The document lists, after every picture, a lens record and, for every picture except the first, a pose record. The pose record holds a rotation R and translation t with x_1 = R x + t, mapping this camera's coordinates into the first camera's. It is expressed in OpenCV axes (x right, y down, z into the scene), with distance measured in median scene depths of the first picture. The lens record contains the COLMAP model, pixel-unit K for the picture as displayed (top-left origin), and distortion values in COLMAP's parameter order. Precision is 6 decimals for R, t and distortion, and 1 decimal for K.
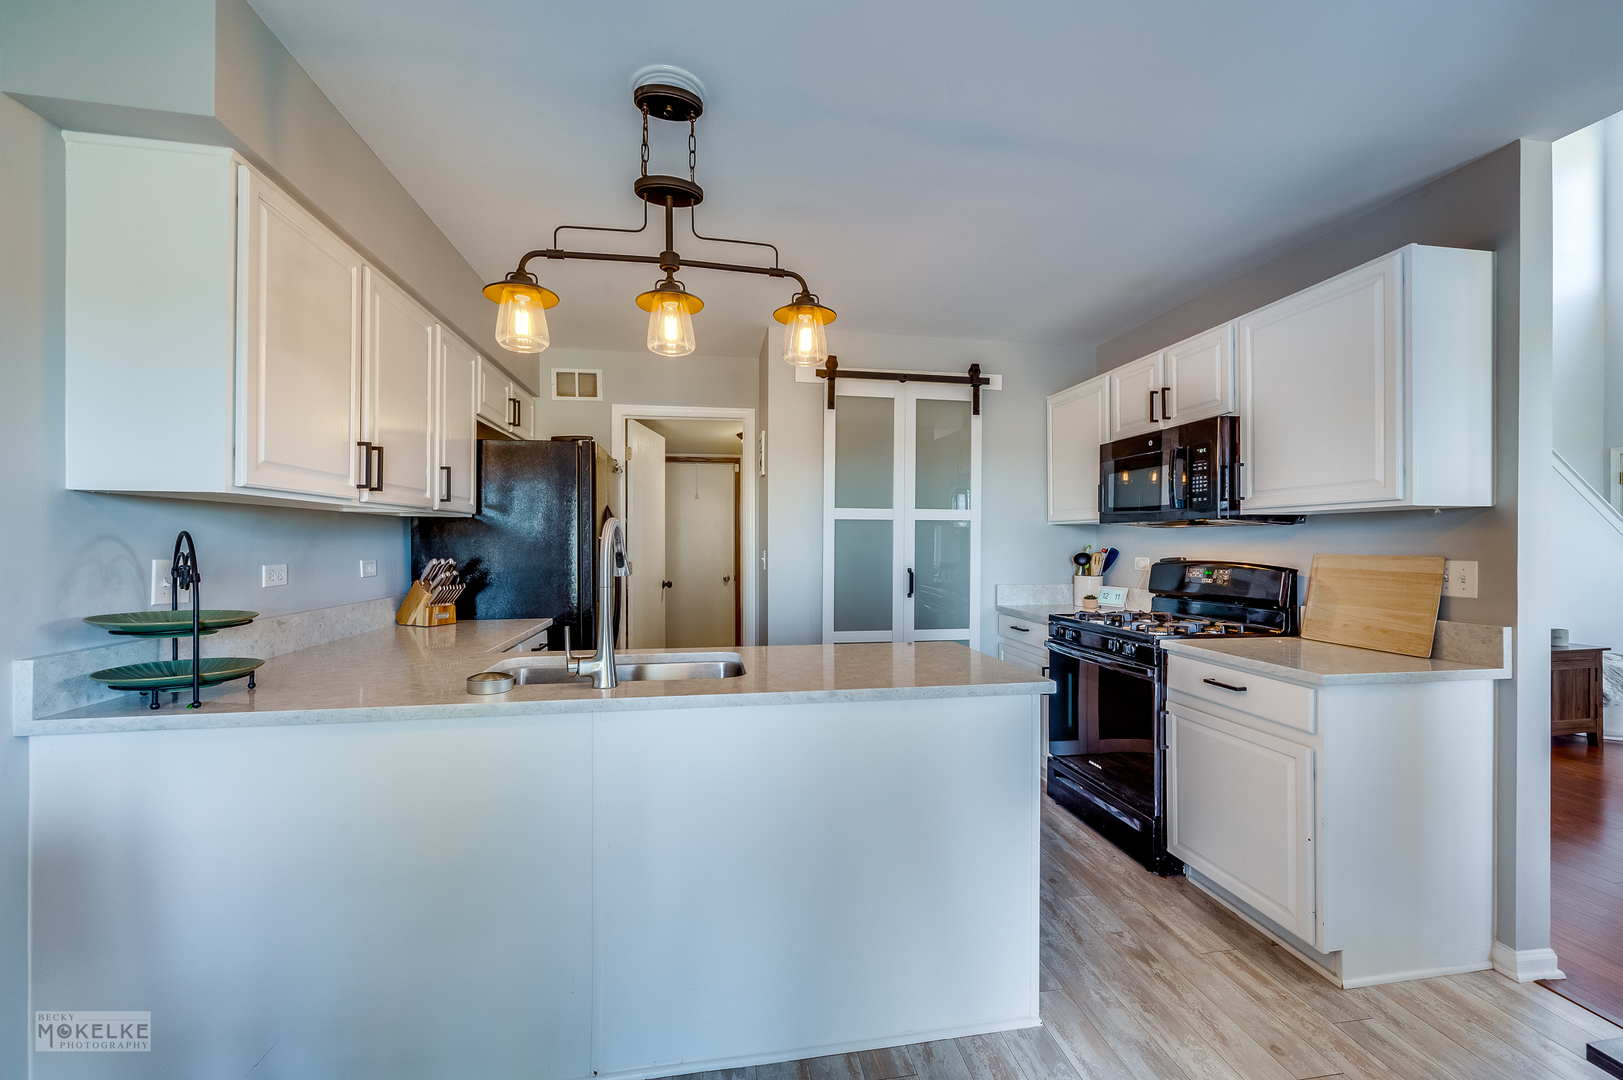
lens RADIAL K [[637.6, 0, 797.0], [0, 637.6, 540.1], [0, 0, 1]] dist [-0.001037, -0.000101]
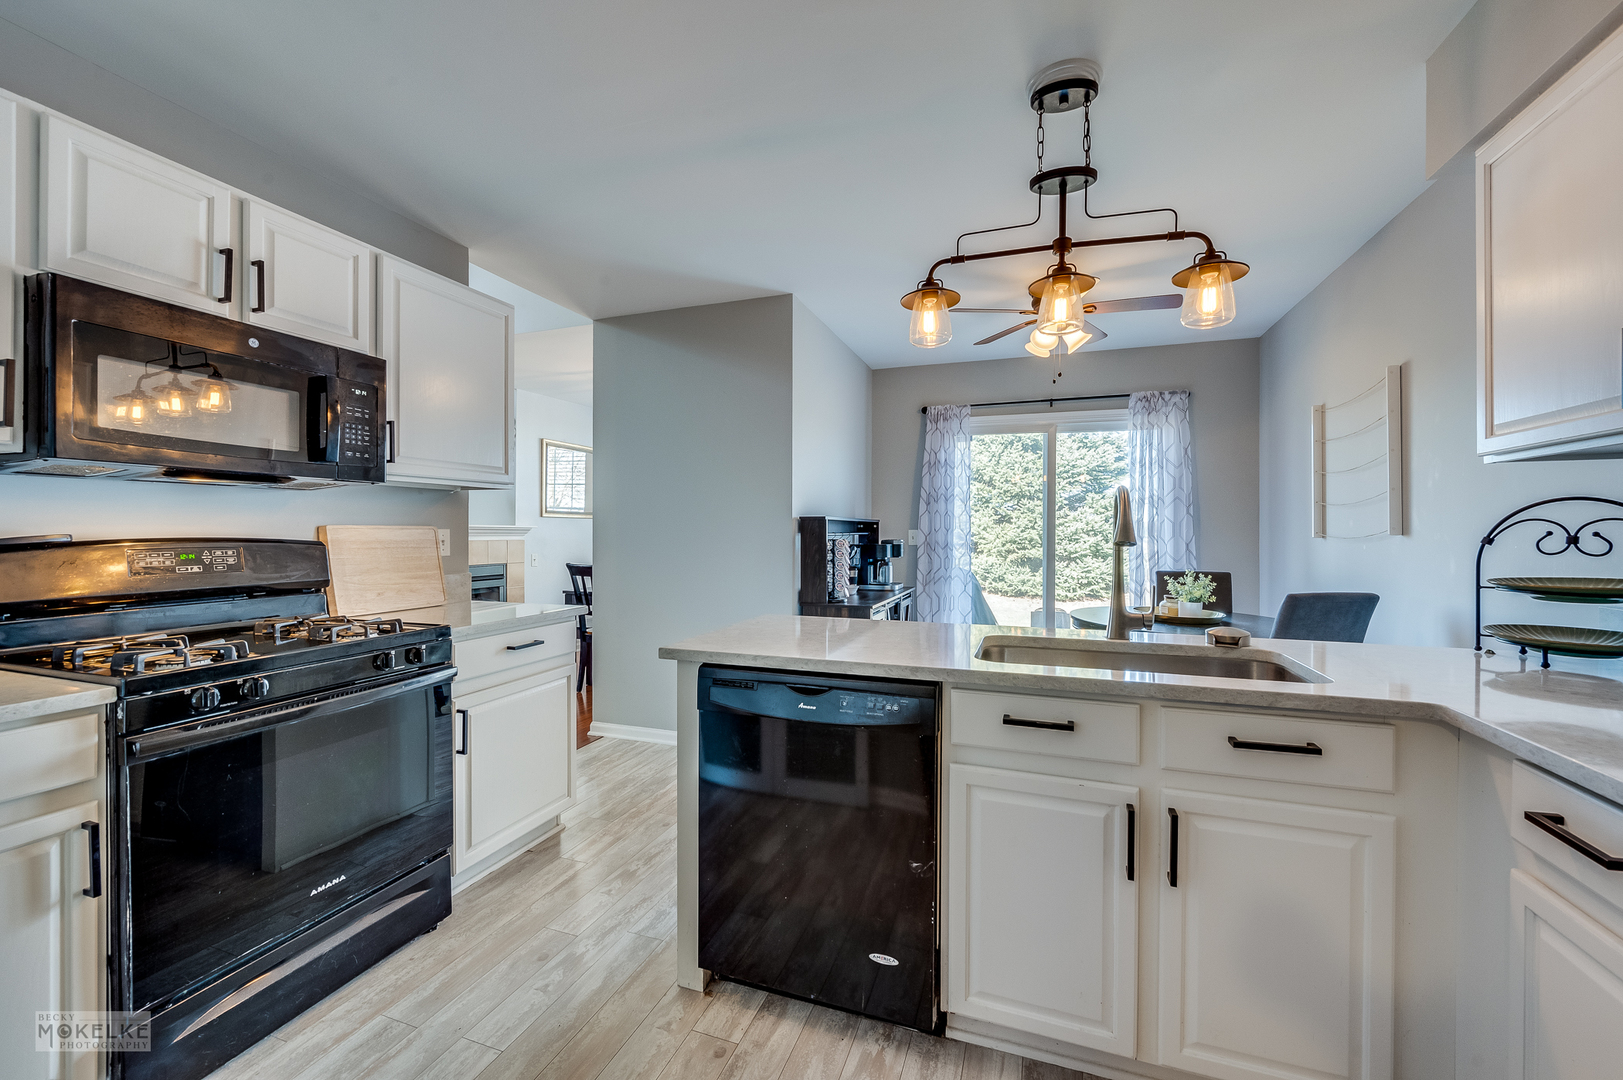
lens RADIAL K [[637.6, 0, 807.1], [0, 637.6, 532.0], [0, 0, 1]] dist [-0.001037, -0.000101]
pose [[-0.880014, -0.003198, 0.474938, -0.157867], [-0.004744, 0.999987, -0.002058, 0.020623], [-0.474925, -0.004065, -0.880017, 1.035972]]
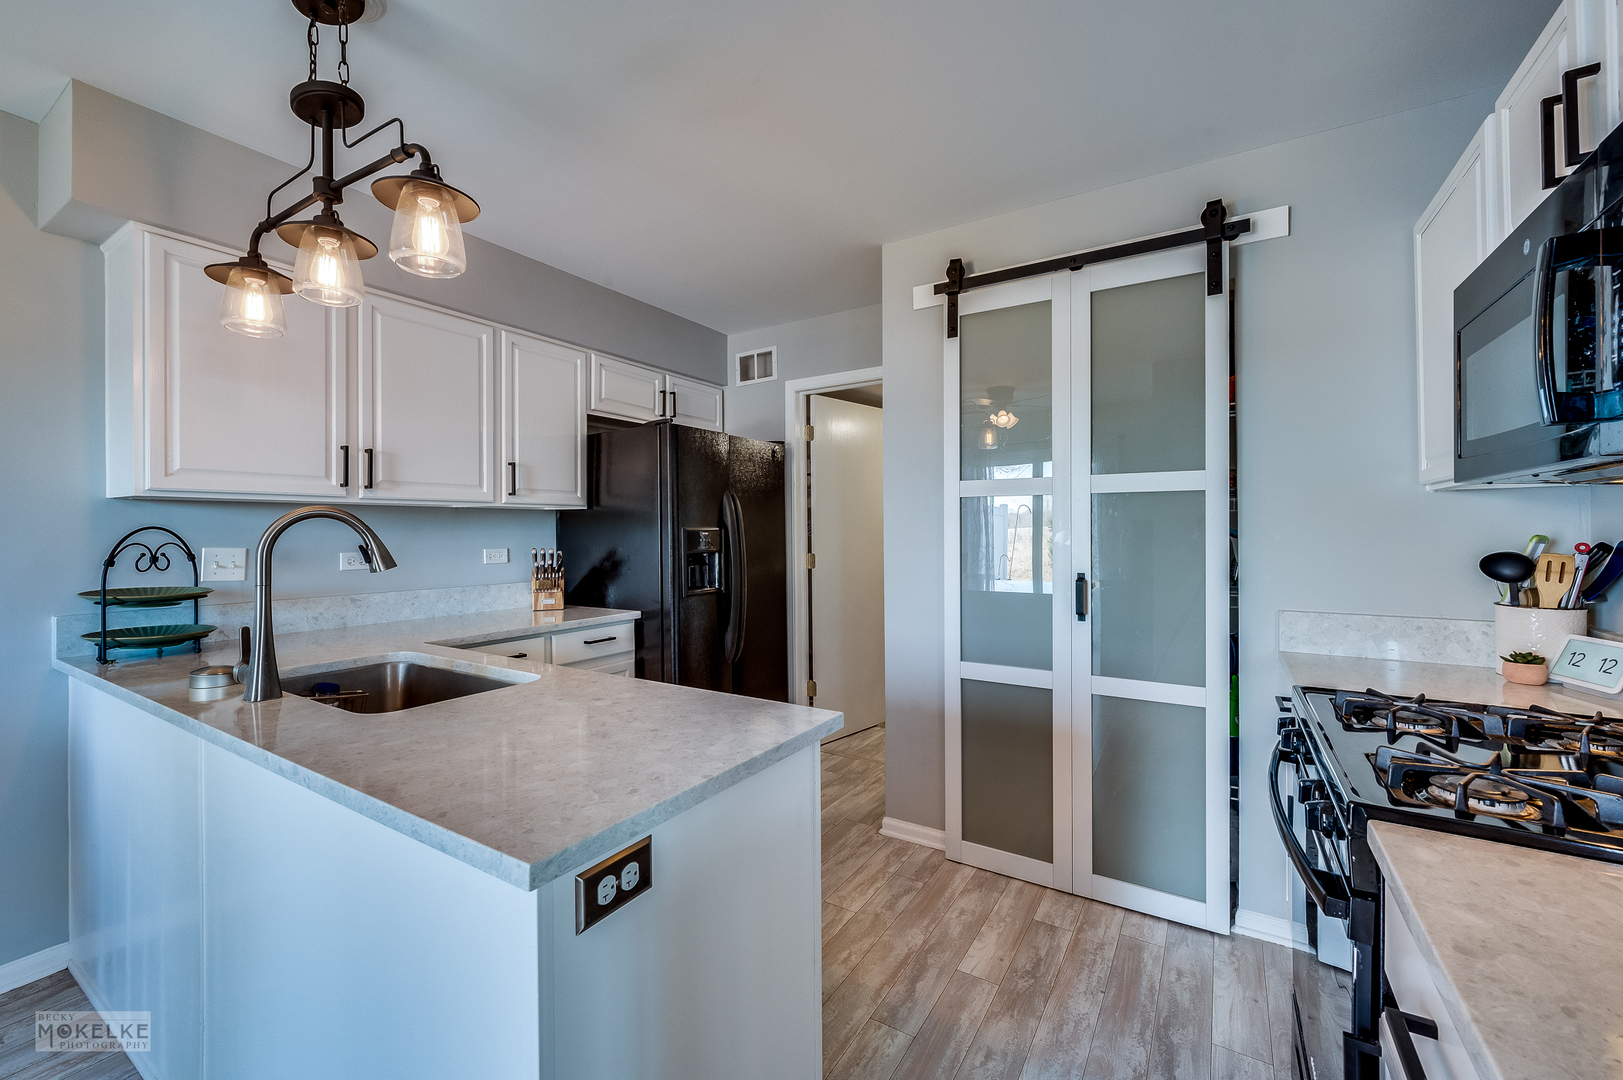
lens RADIAL K [[637.6, 0, 807.4], [0, 637.6, 532.2], [0, 0, 1]] dist [-0.001037, -0.000101]
pose [[0.758208, -0.002848, -0.652006, 0.382645], [0.007008, 0.999968, 0.003782, 0.000858], [0.651975, -0.007437, 0.758204, 0.374557]]
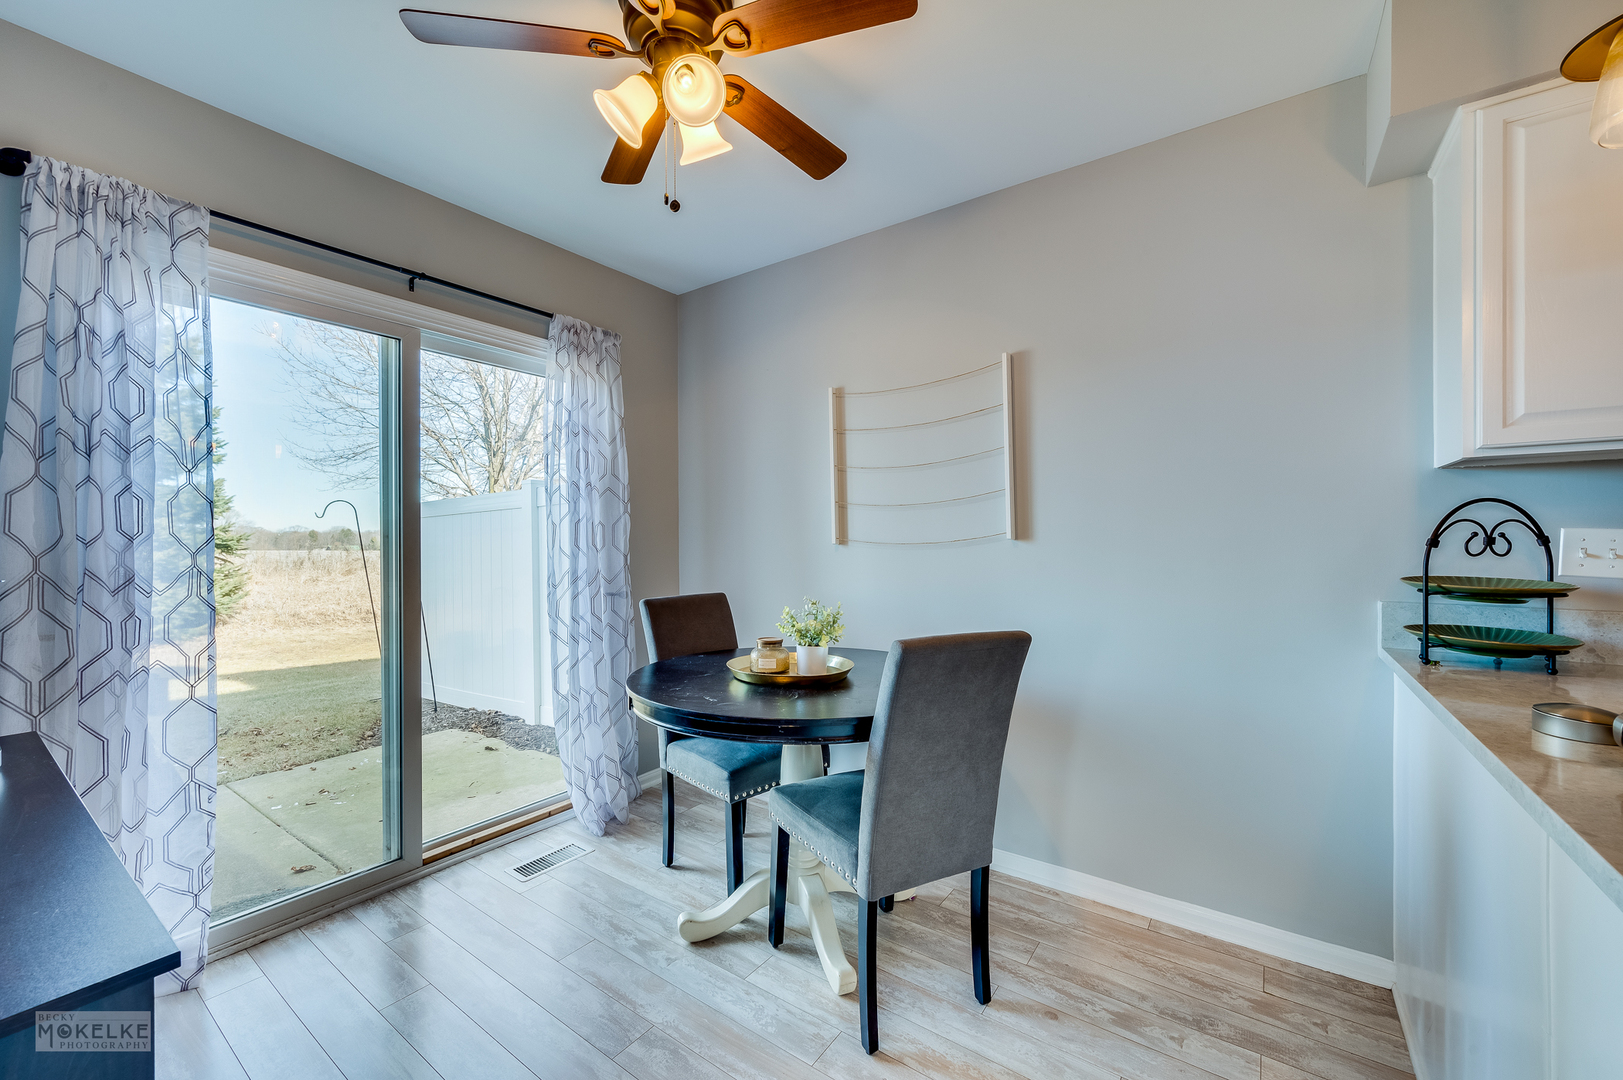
lens RADIAL K [[637.6, 0, 814.3], [0, 637.6, 542.0], [0, 0, 1]] dist [-0.001037, -0.000101]
pose [[-0.695699, 0.006994, -0.718299, 0.209751], [0.008395, 0.999963, 0.001605, 0.018972], [0.718284, -0.004913, -0.695733, 0.395824]]
